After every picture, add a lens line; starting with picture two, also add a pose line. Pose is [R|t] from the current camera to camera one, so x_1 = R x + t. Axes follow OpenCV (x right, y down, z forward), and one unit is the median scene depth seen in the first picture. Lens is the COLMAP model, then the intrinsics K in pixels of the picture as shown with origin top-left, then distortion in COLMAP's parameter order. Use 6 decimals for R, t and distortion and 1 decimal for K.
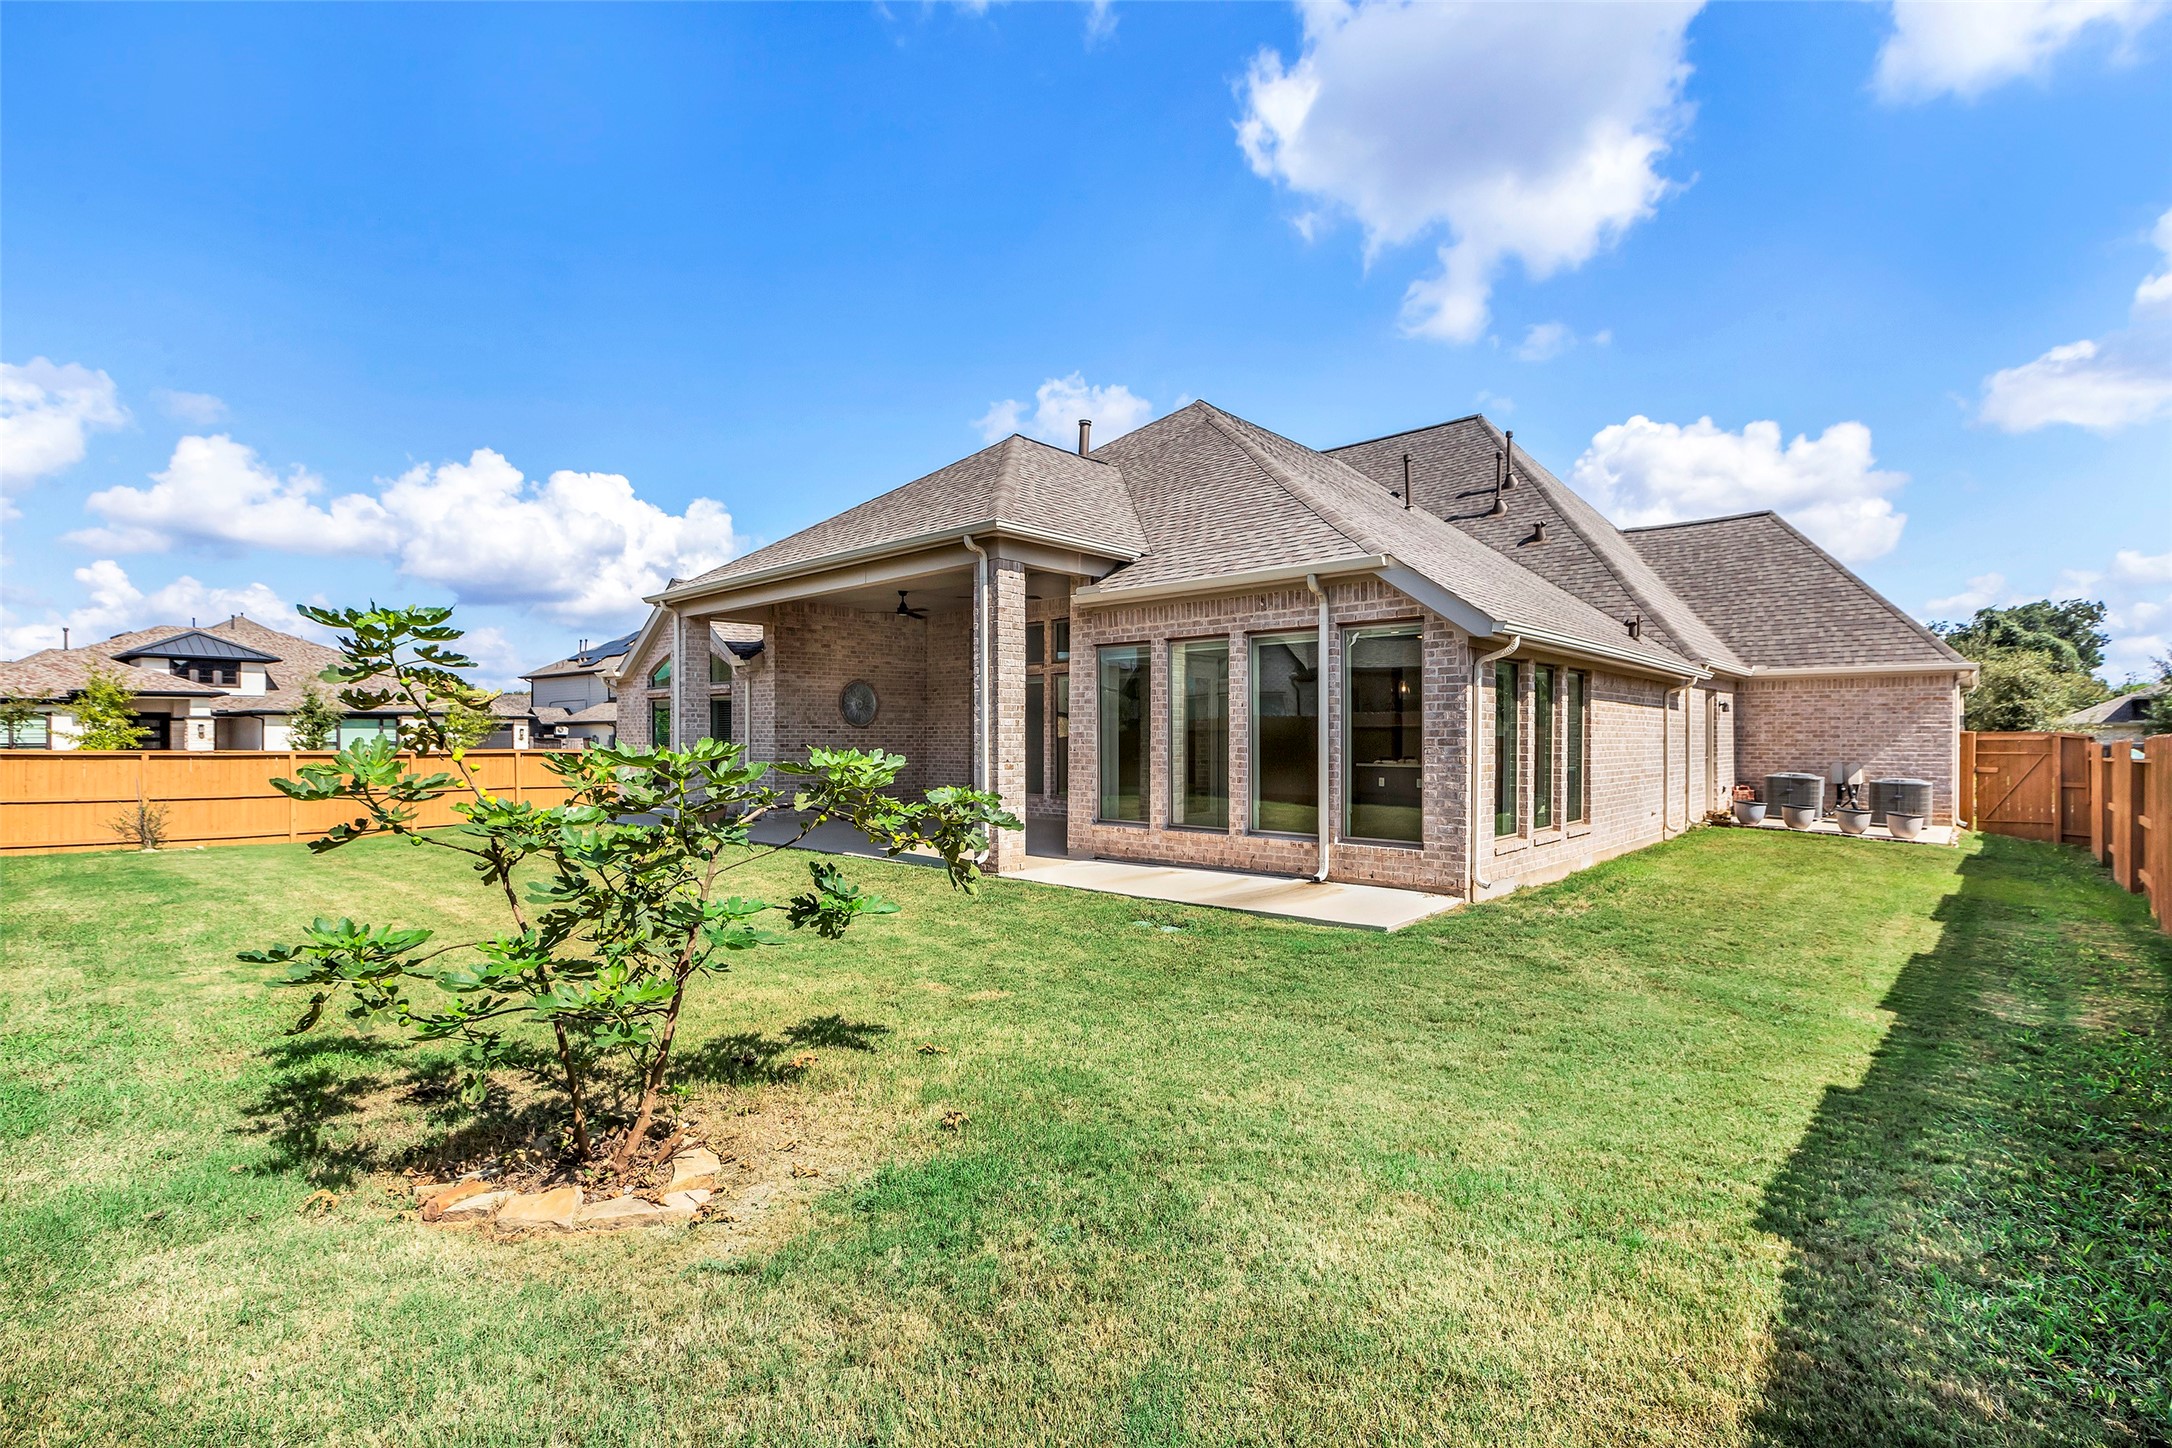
lens RADIAL K [[971.6, 0, 1088.0], [0, 971.6, 730.4], [0, 0, 1]] dist [0.001839, -0.001402]
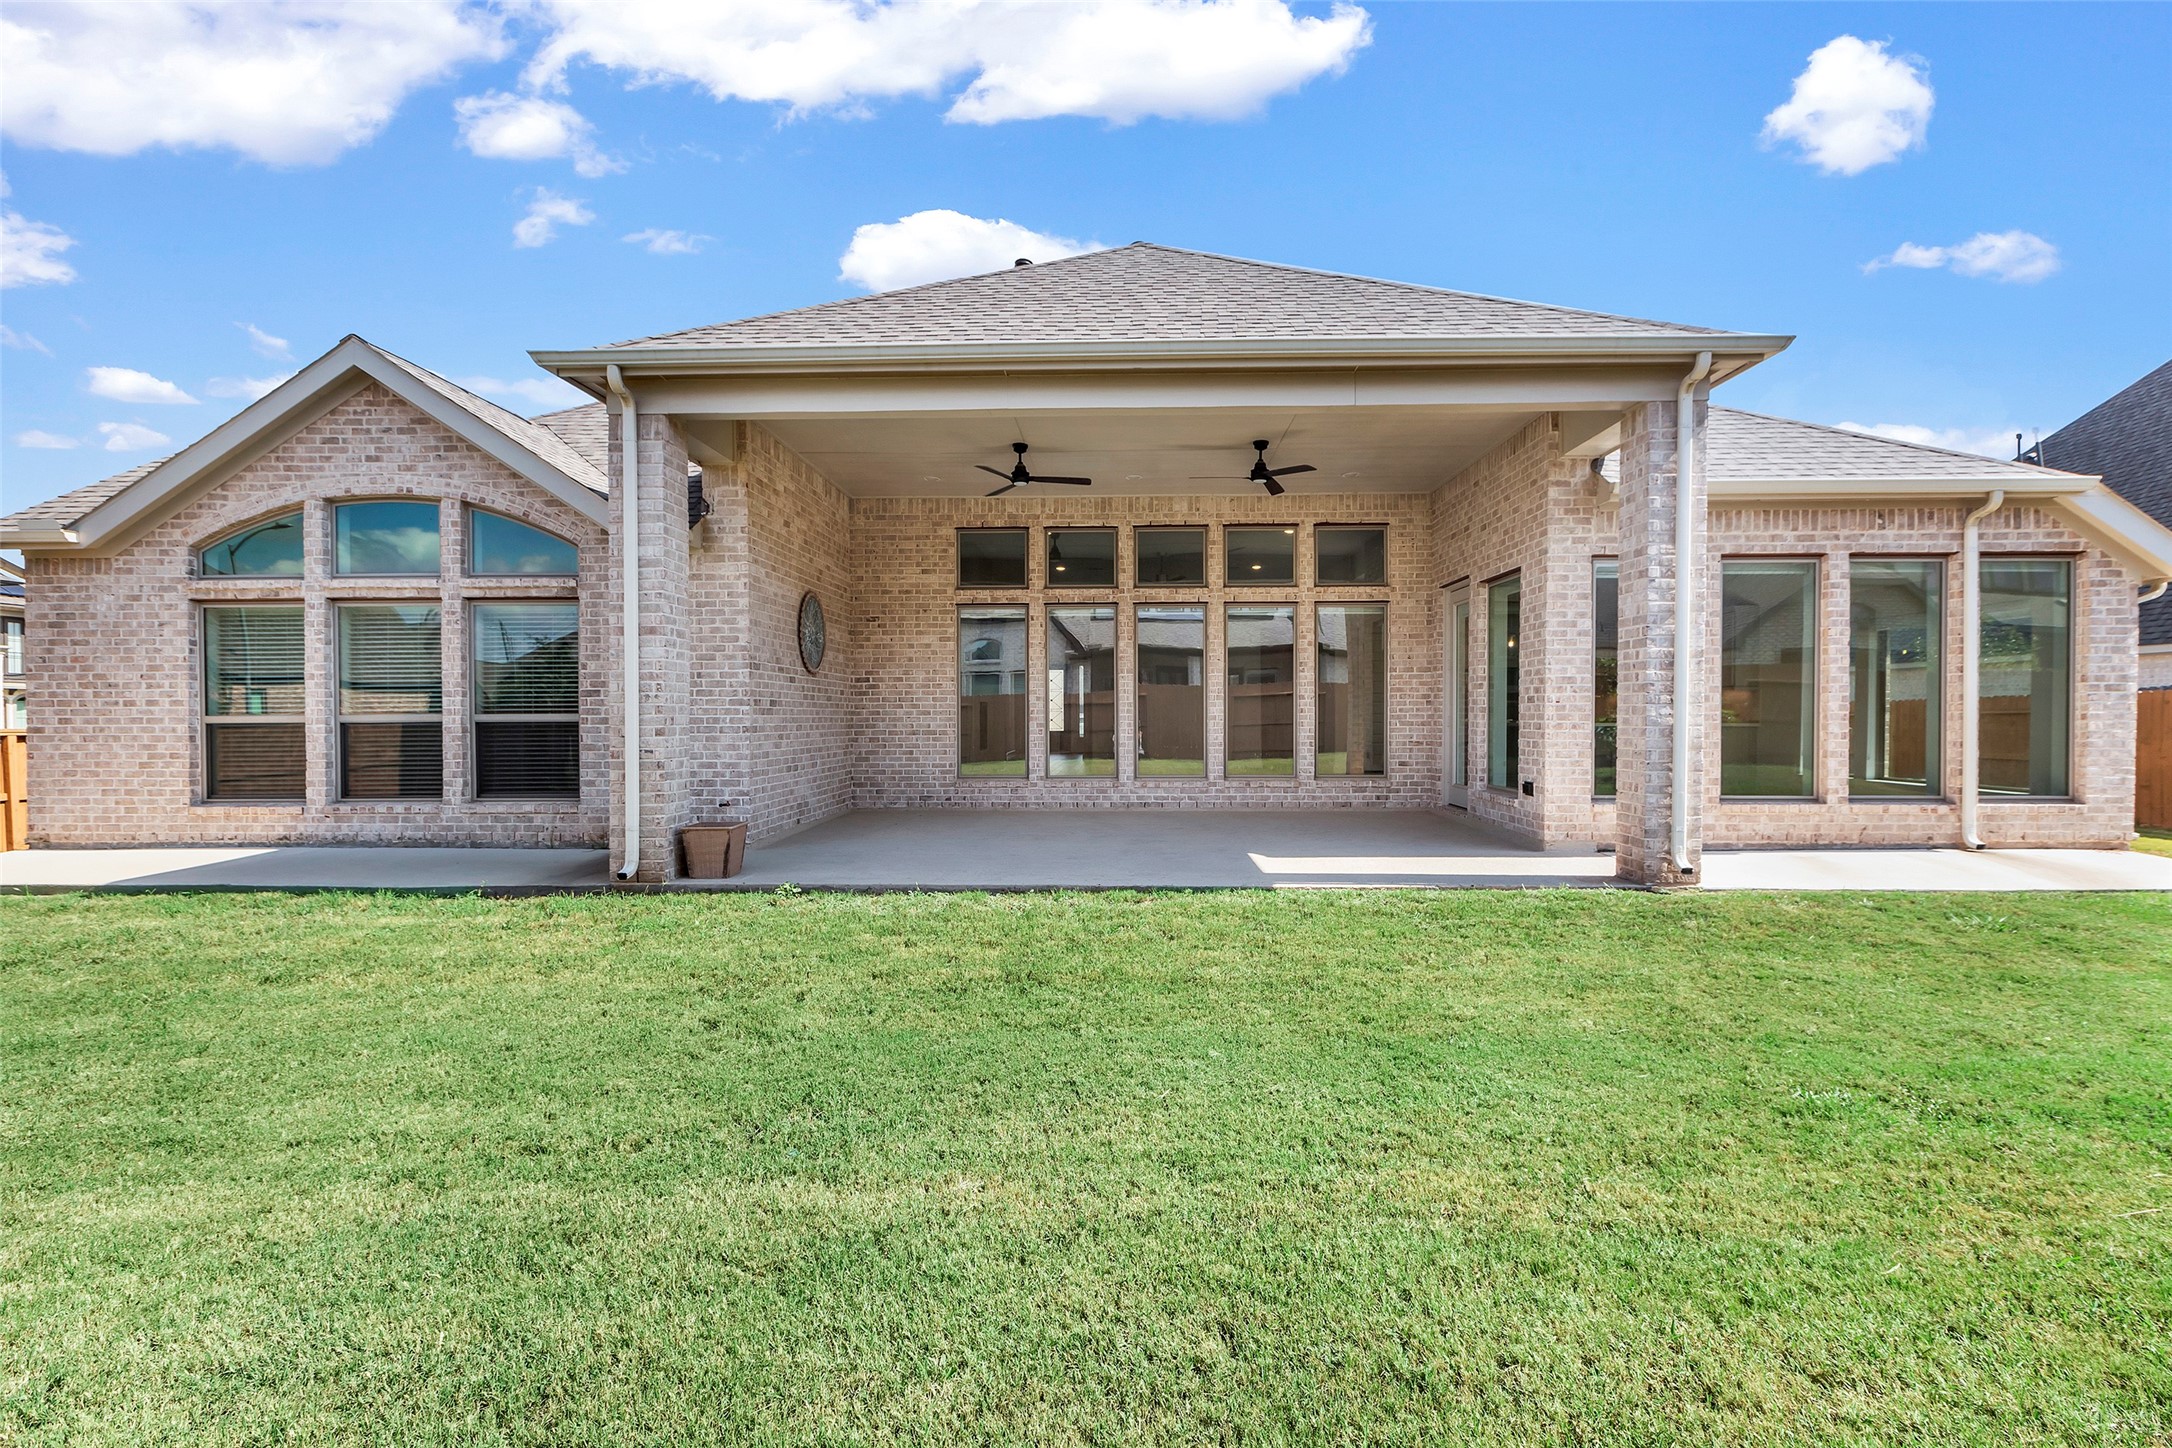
lens RADIAL K [[971.6, 0, 1086.2], [0, 971.6, 720.4], [0, 0, 1]] dist [0.001839, -0.001402]
pose [[0.757391, -0.008976, 0.652900, -0.883134], [-0.002736, 0.999853, 0.016920, 0.026958], [-0.652956, -0.014601, 0.757255, 0.827540]]
